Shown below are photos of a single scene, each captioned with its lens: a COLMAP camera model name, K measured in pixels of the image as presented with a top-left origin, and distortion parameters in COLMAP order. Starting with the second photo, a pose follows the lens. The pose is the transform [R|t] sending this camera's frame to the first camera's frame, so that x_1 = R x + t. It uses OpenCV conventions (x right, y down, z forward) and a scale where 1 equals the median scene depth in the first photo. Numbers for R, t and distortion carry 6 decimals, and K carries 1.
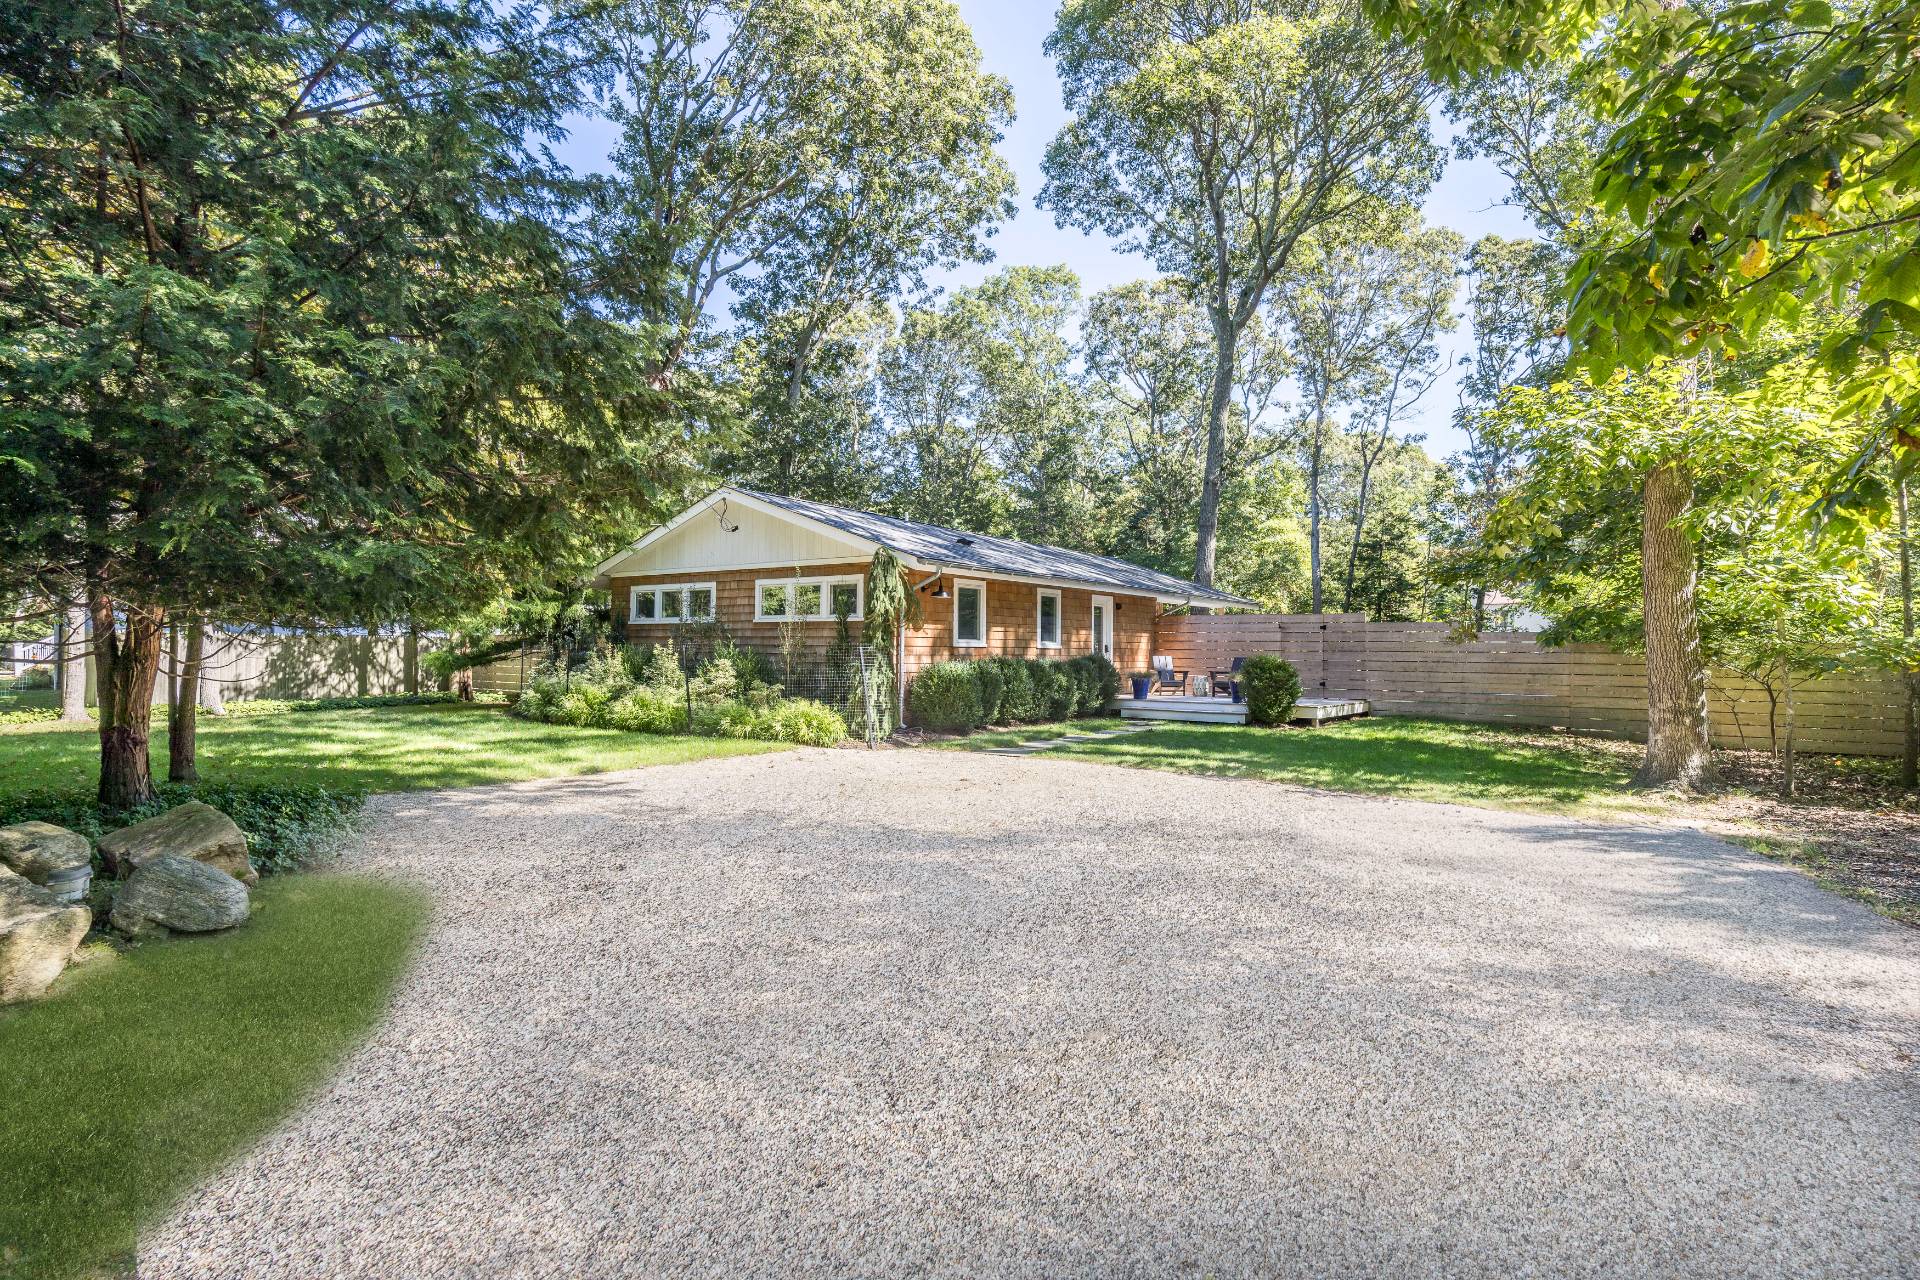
lens RADIAL K [[856.6, 0, 952.0], [0, 856.6, 638.6], [0, 0, 1]] dist [-0.001384, 0.000445]
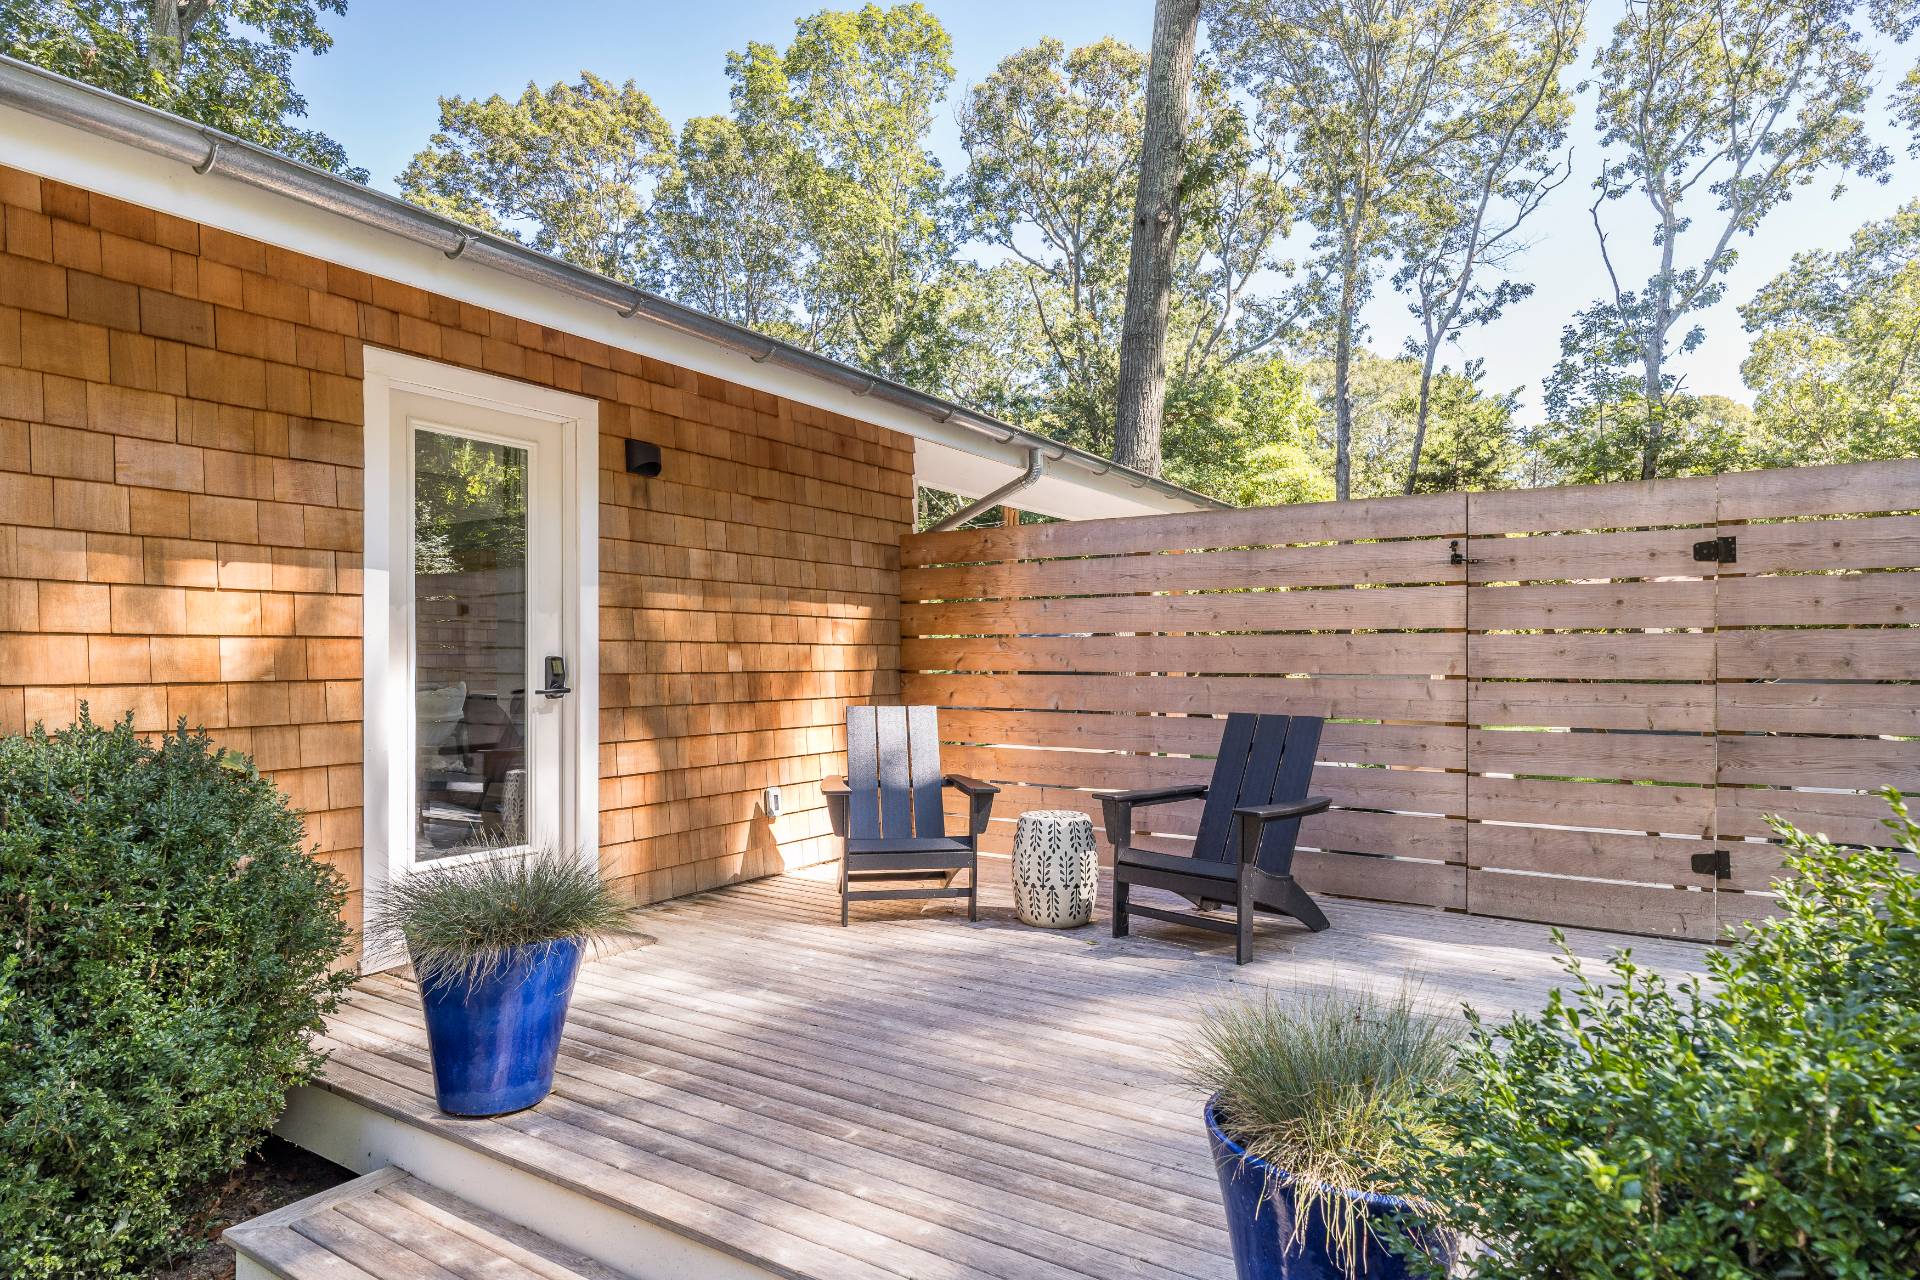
lens RADIAL K [[1107.9, 0, 922.0], [0, 1107.9, 655.1], [0, 0, 1]] dist [0.003852, 0.001646]
pose [[0.997691, -0.008581, 0.067372, 0.088308], [0.008006, 0.999929, 0.008795, 0.001975], [-0.067443, -0.008235, 0.997689, 0.274070]]
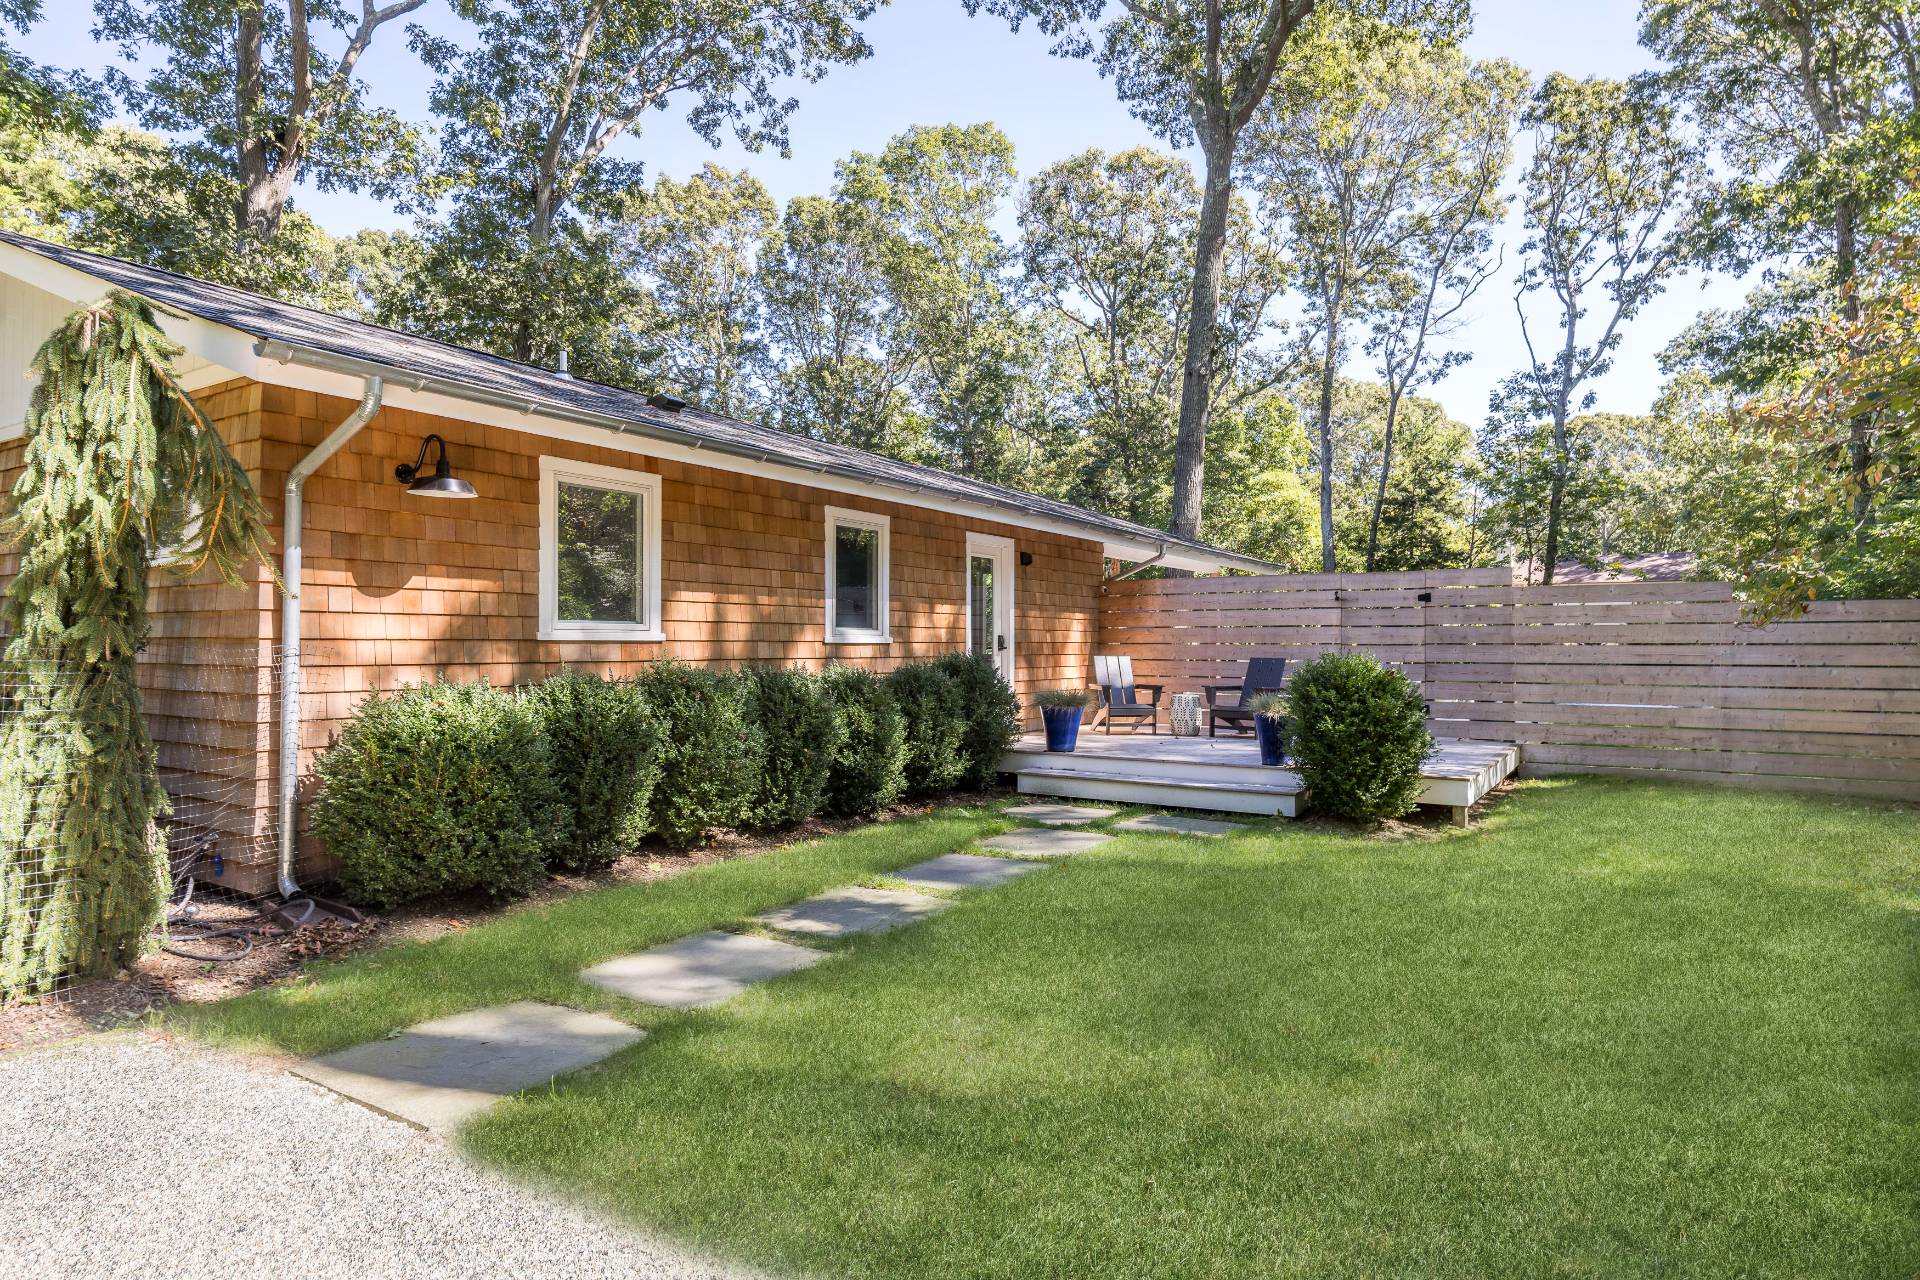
lens RADIAL K [[1009.3, 0, 959.2], [0, 1009.3, 638.8], [0, 0, 1]] dist [0.000938, -0.000807]
pose [[0.997303, -0.006865, 0.073075, 0.041042], [0.006387, 0.999957, 0.006772, 0.001853], [-0.073118, -0.006287, 0.997303, 0.150704]]
